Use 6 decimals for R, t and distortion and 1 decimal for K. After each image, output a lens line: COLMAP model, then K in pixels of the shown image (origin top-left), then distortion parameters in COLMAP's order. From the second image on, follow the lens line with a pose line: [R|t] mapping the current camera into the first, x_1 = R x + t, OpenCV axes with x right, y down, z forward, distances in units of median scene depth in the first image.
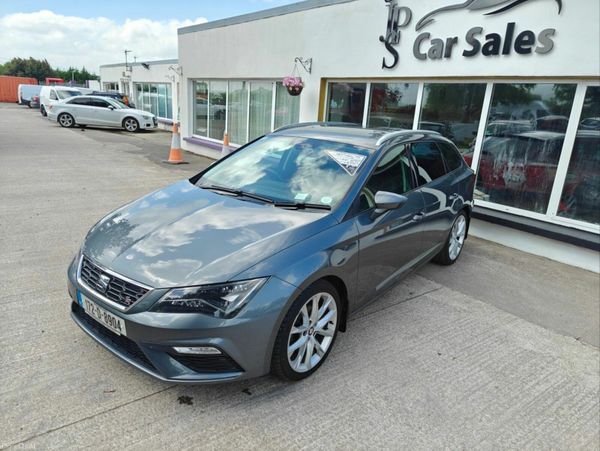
lens RADIAL K [[422.0, 0, 300.0], [0, 422.0, 225.5], [0, 0, 1]] dist [0.055095, -0.052380]
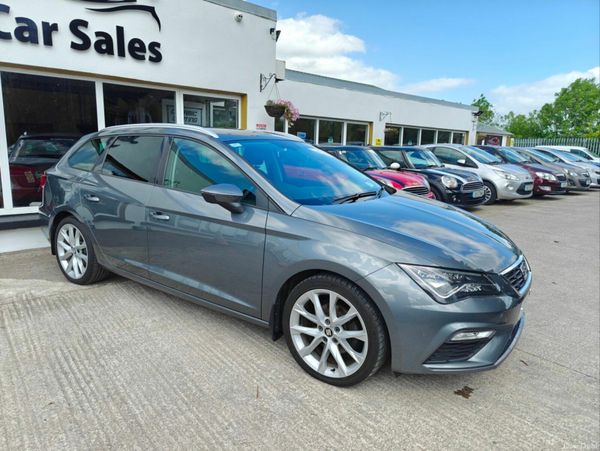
lens RADIAL K [[422.0, 0, 300.0], [0, 422.0, 225.5], [0, 0, 1]] dist [0.055095, -0.052380]
pose [[-0.074453, -0.247546, 0.966011, -0.613323], [0.247124, 0.933904, 0.258364, -0.167122], [-0.966119, 0.257961, -0.008357, 0.653390]]
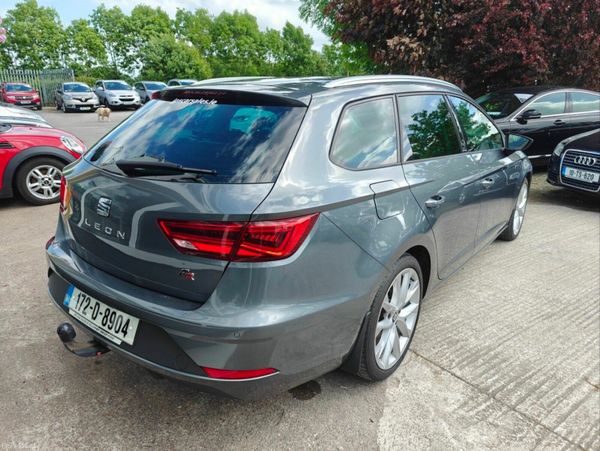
lens RADIAL K [[418.5, 0, 300.0], [0, 418.5, 225.5], [0, 0, 1]] dist [0.054466, -0.048543]
pose [[-0.997576, -0.055550, -0.041919, 0.178885], [-0.069512, 0.824223, 0.561983, -0.316388], [0.003332, 0.563534, -0.826086, 1.277472]]
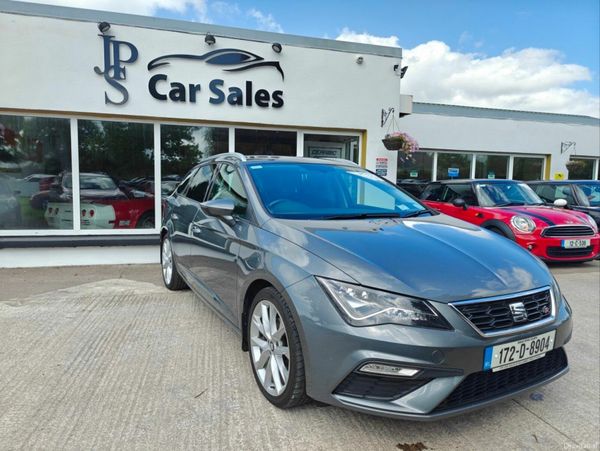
lens RADIAL K [[418.5, 0, 300.0], [0, 418.5, 225.5], [0, 0, 1]] dist [0.054466, -0.048543]
pose [[0.378434, -0.142467, 0.914599, -0.580024], [0.264589, 0.963506, 0.040607, -0.073501], [-0.887006, 0.226625, 0.402319, 0.433022]]
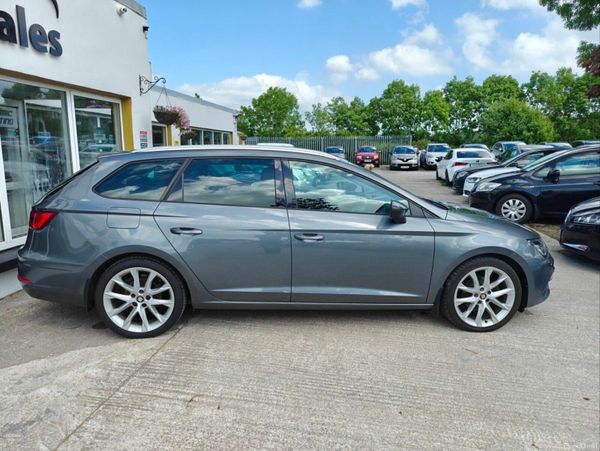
lens RADIAL K [[422.0, 0, 300.0], [0, 422.0, 225.5], [0, 0, 1]] dist [0.055095, -0.052380]
pose [[-0.694130, -0.202380, 0.690815, -0.450011], [0.145197, 0.900579, 0.409726, -0.330552], [-0.705054, 0.384707, -0.595734, 1.161130]]
